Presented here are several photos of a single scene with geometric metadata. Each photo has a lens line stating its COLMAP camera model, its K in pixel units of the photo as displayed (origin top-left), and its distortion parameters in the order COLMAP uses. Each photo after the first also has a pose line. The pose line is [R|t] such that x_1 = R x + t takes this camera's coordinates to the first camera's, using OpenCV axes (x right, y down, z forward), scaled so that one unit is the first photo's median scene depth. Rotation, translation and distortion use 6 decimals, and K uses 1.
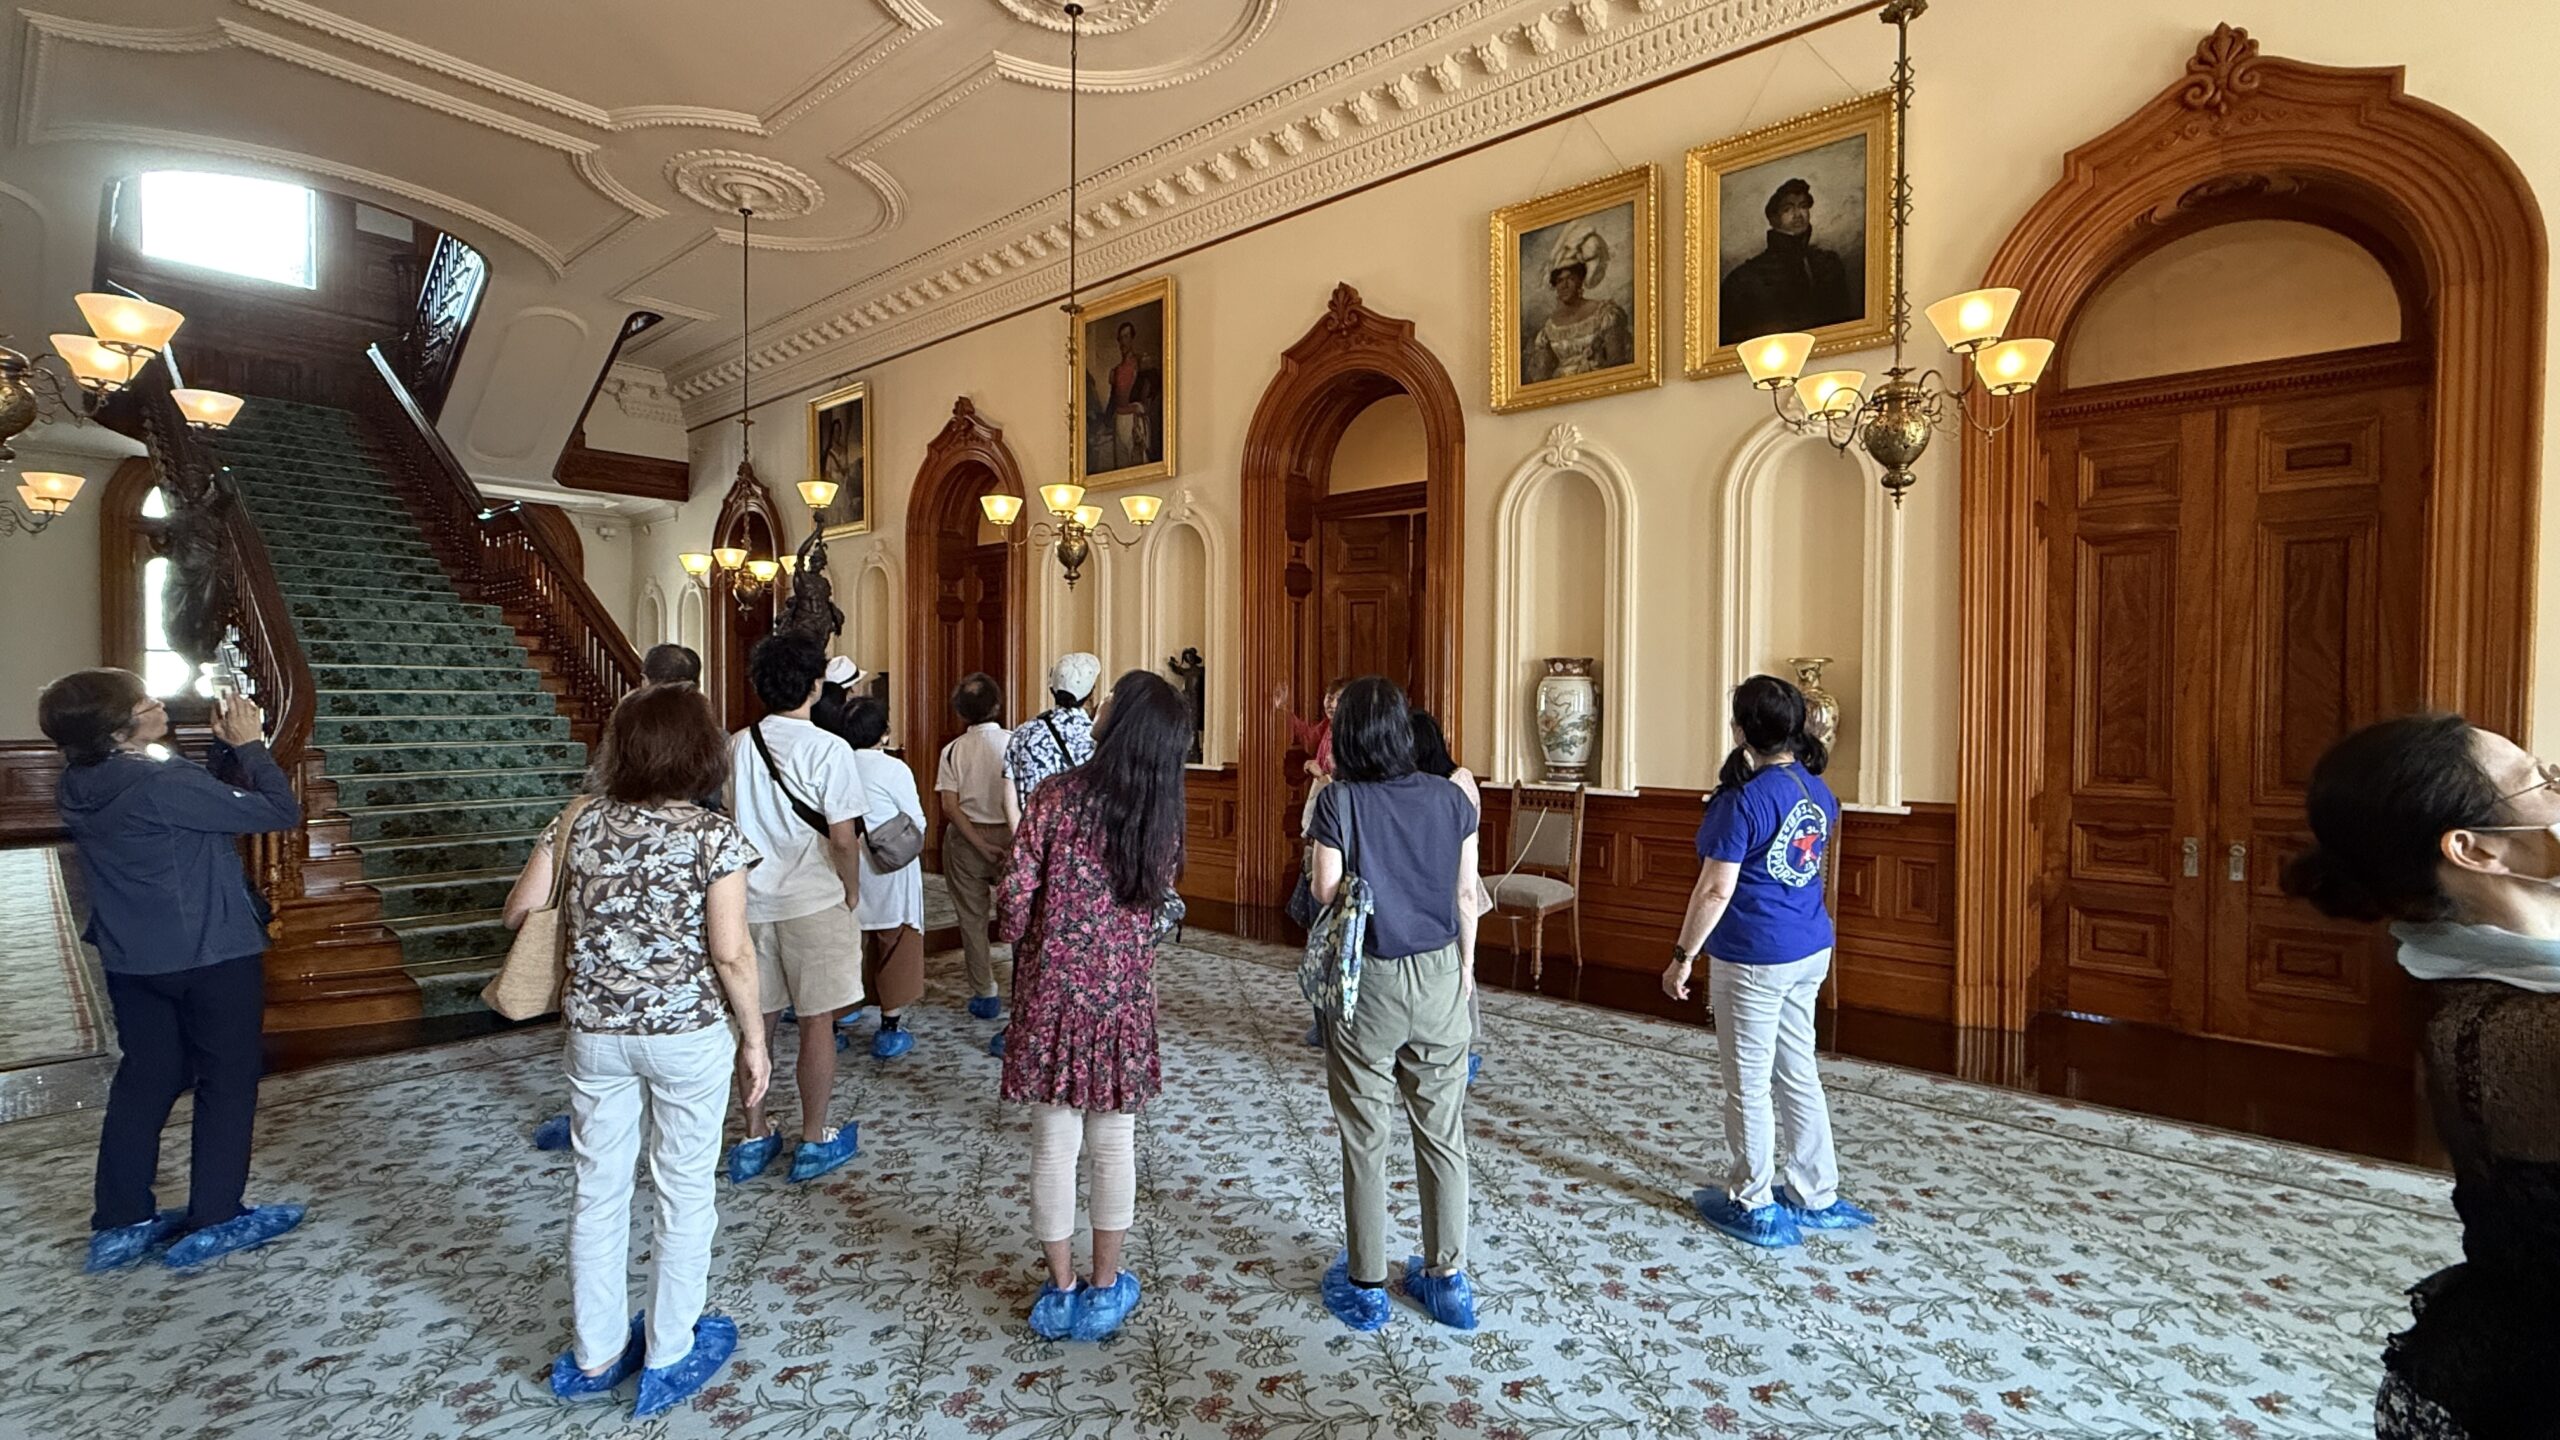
lens RADIAL K [[1160.1, 0, 1277.0], [0, 1160.1, 724.3], [0, 0, 1]] dist [-0.000429, 0.000285]
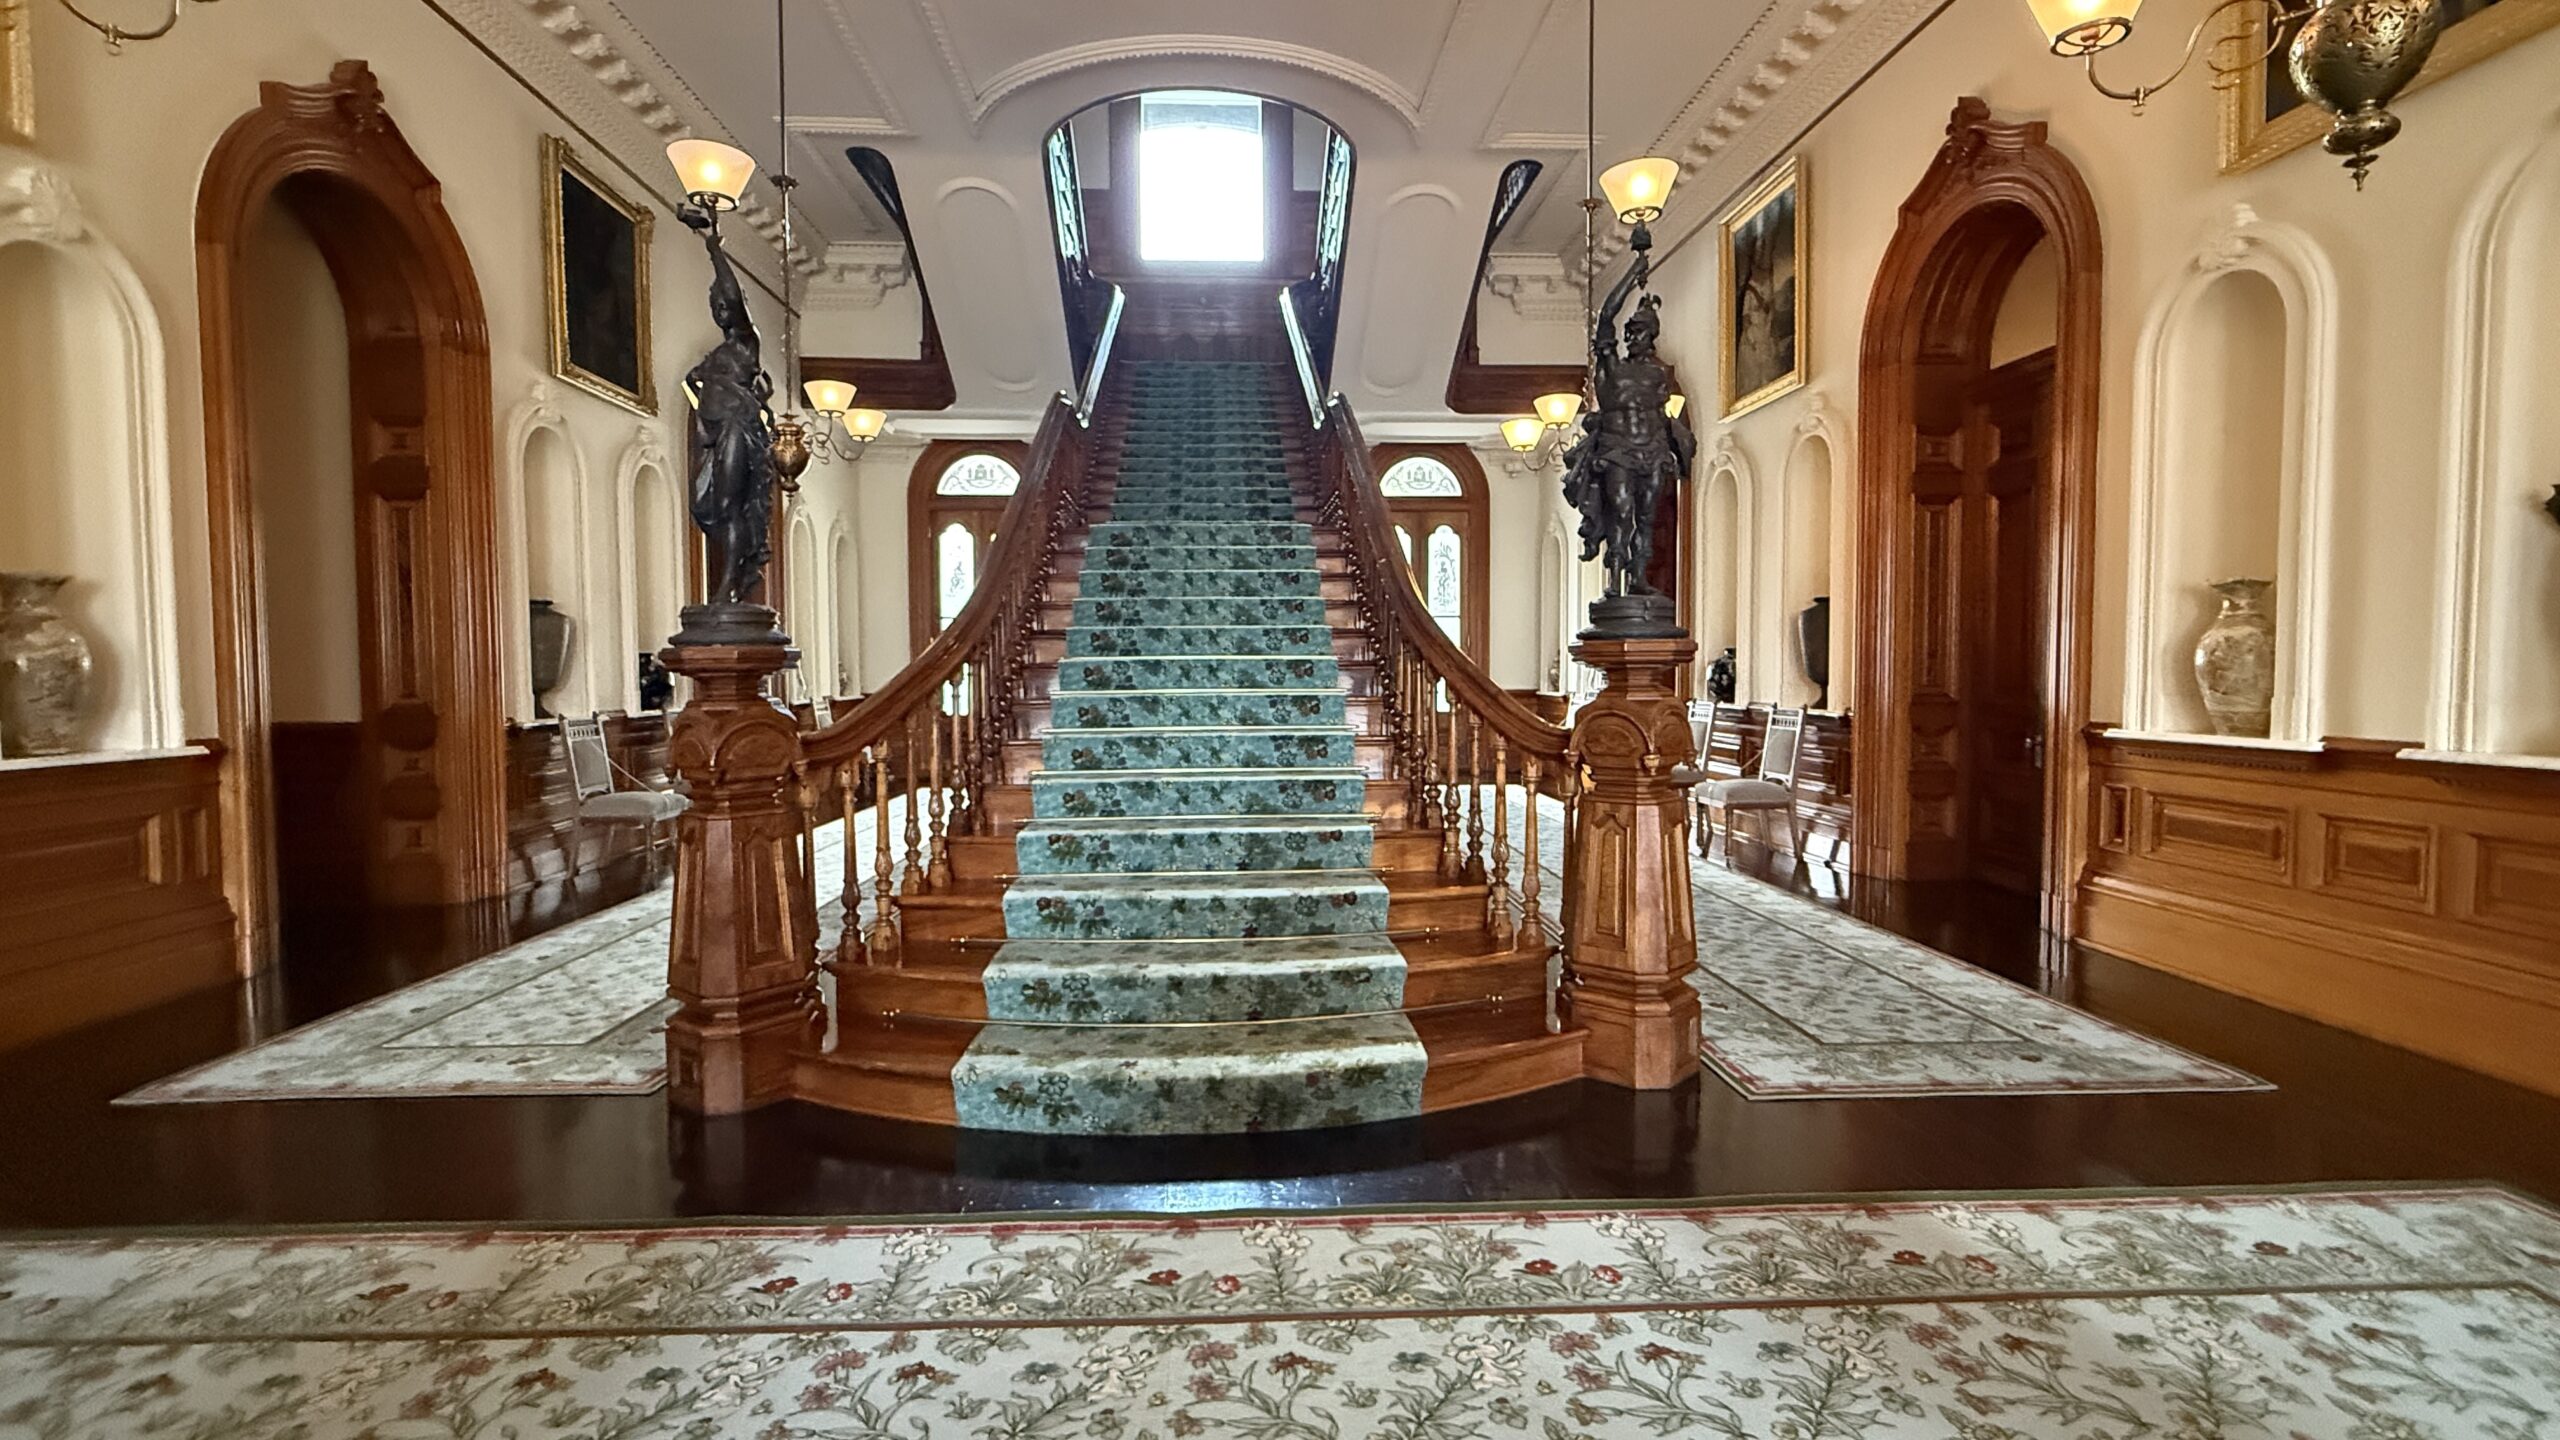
lens RADIAL K [[1160.1, 0, 1277.0], [0, 1160.1, 724.3], [0, 0, 1]] dist [-0.000429, 0.000285]
pose [[0.701753, 0.023008, -0.712049, -0.093639], [-0.005777, 0.999629, 0.026607, 0.012071], [0.712397, -0.014559, 0.701626, 0.345415]]
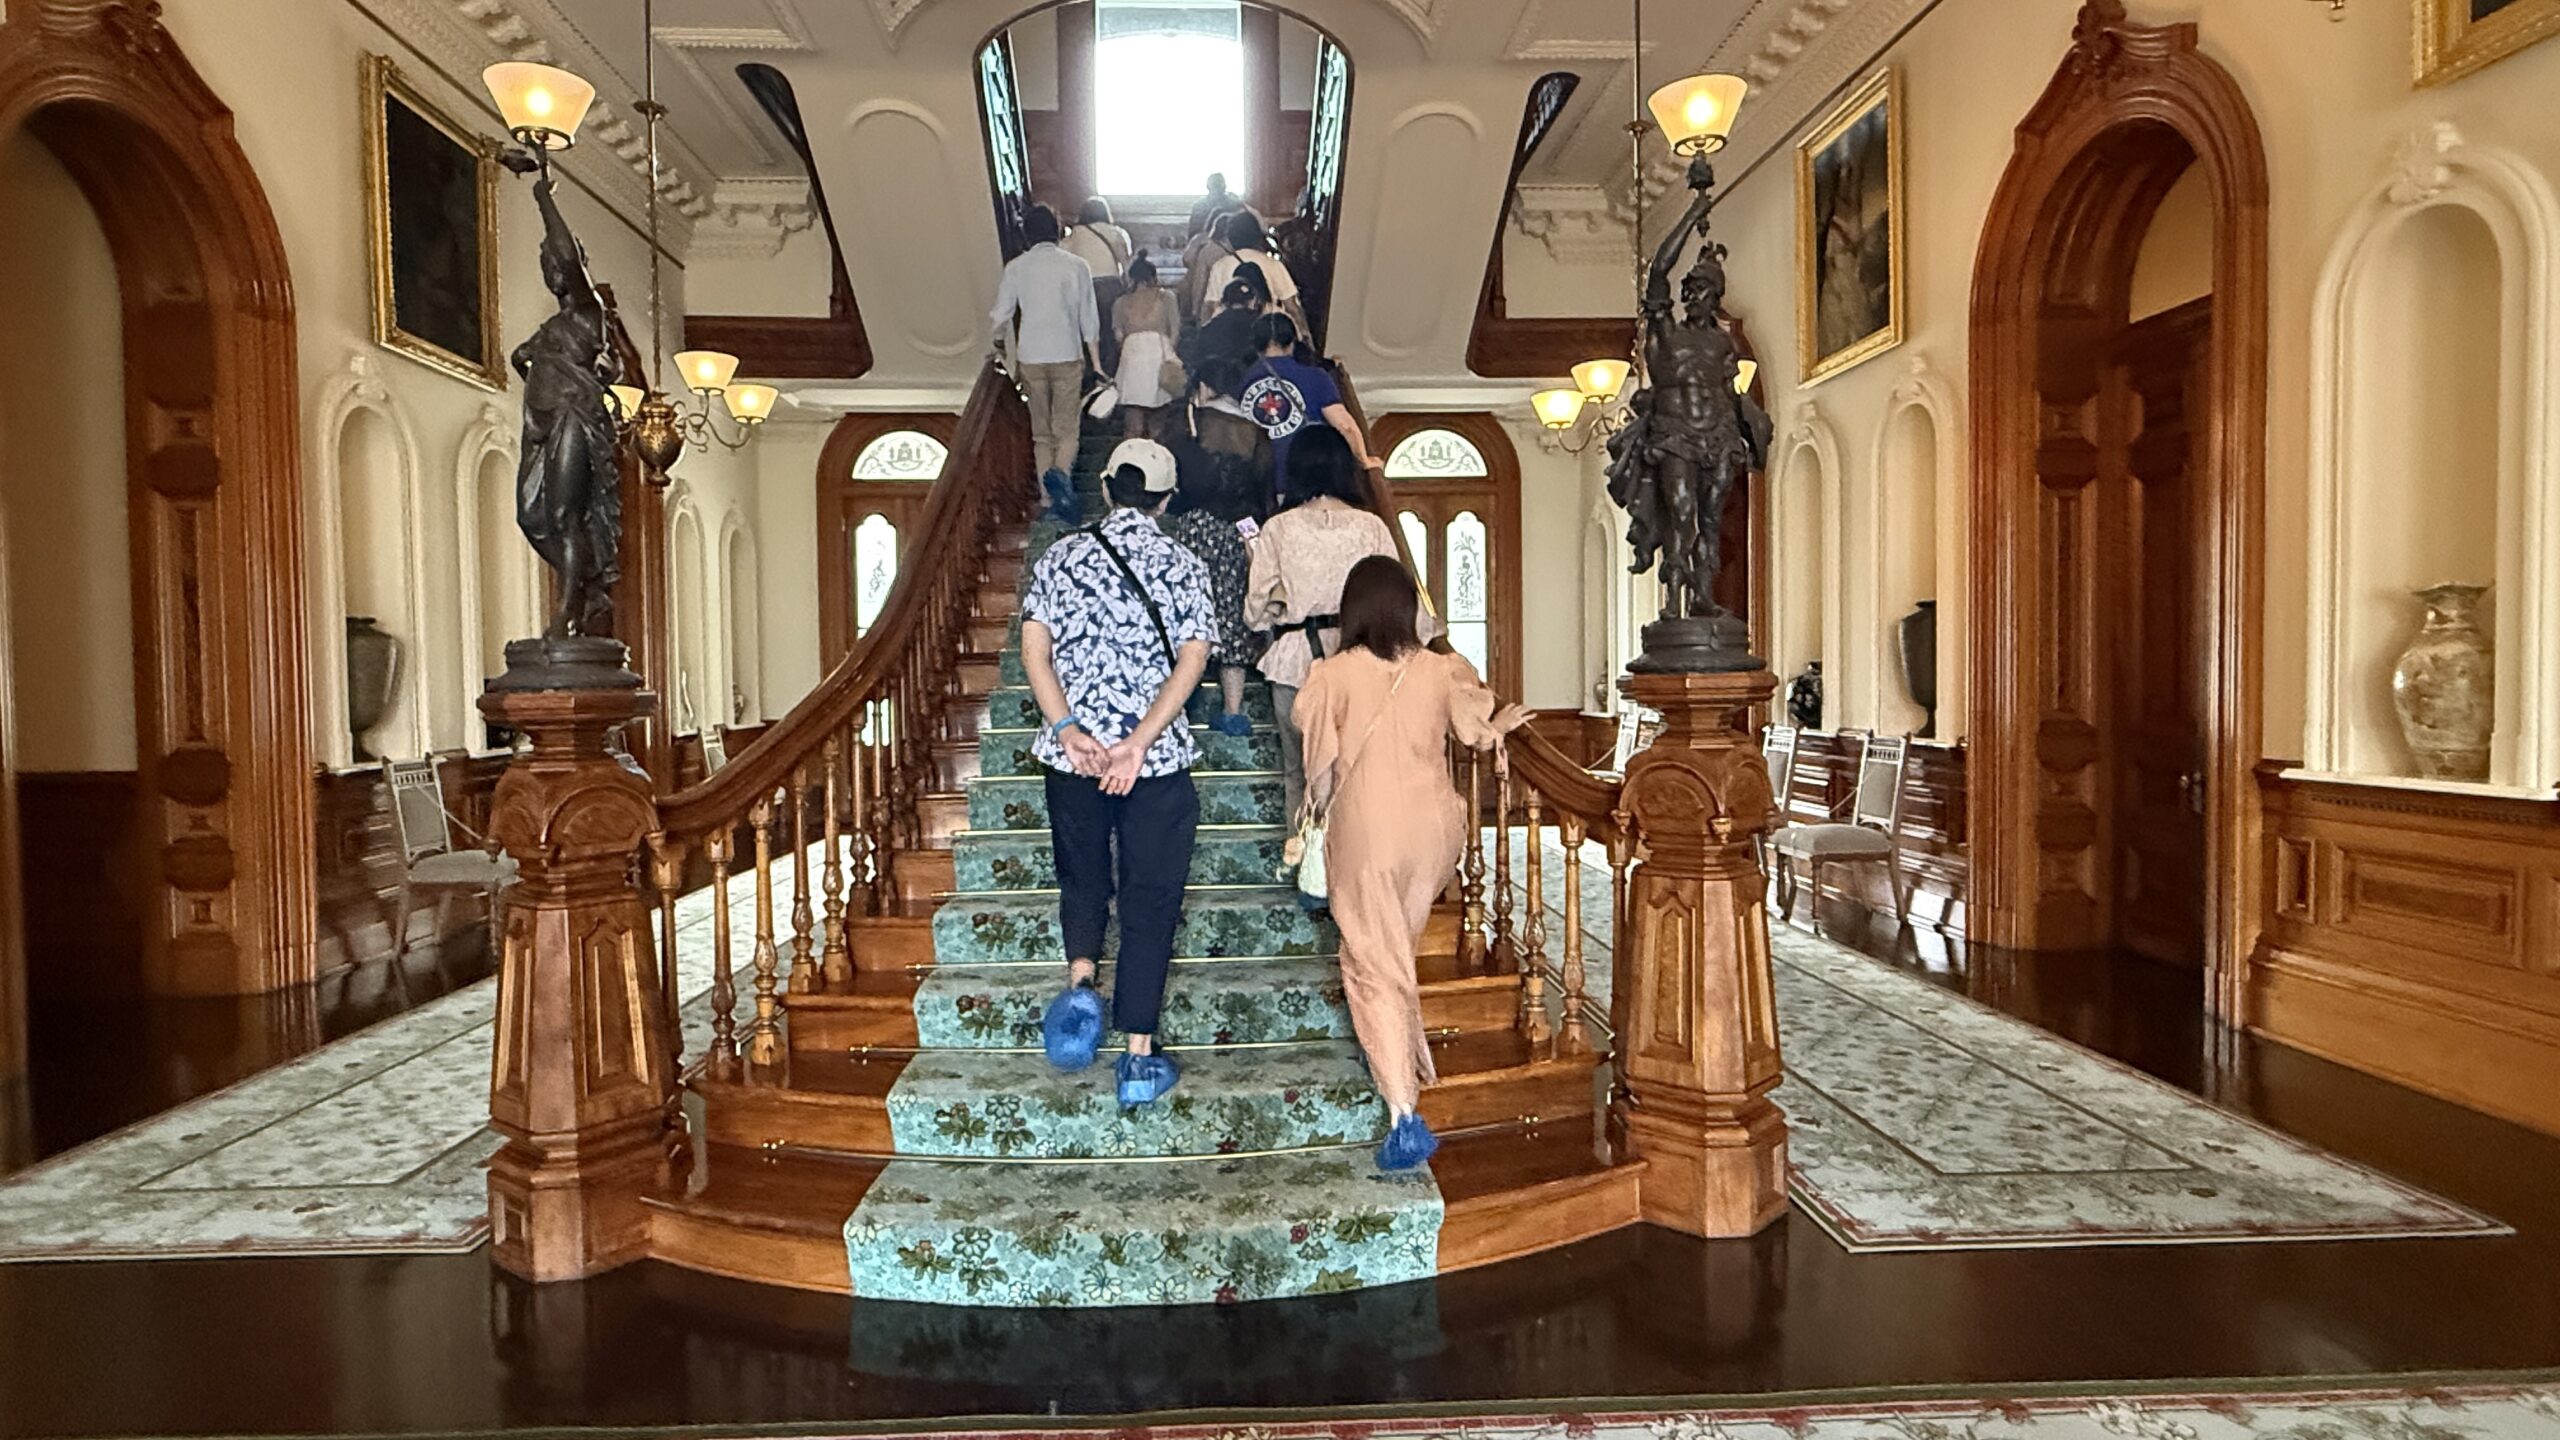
lens RADIAL K [[1393.3, 0, 1267.6], [0, 1393.3, 726.4], [0, 0, 1]] dist [0.000762, -0.000185]
pose [[0.700909, 0.008244, -0.713203, -0.100241], [0.001695, 0.999911, 0.013224, 0.004083], [0.713249, -0.010478, 0.700833, 0.357368]]
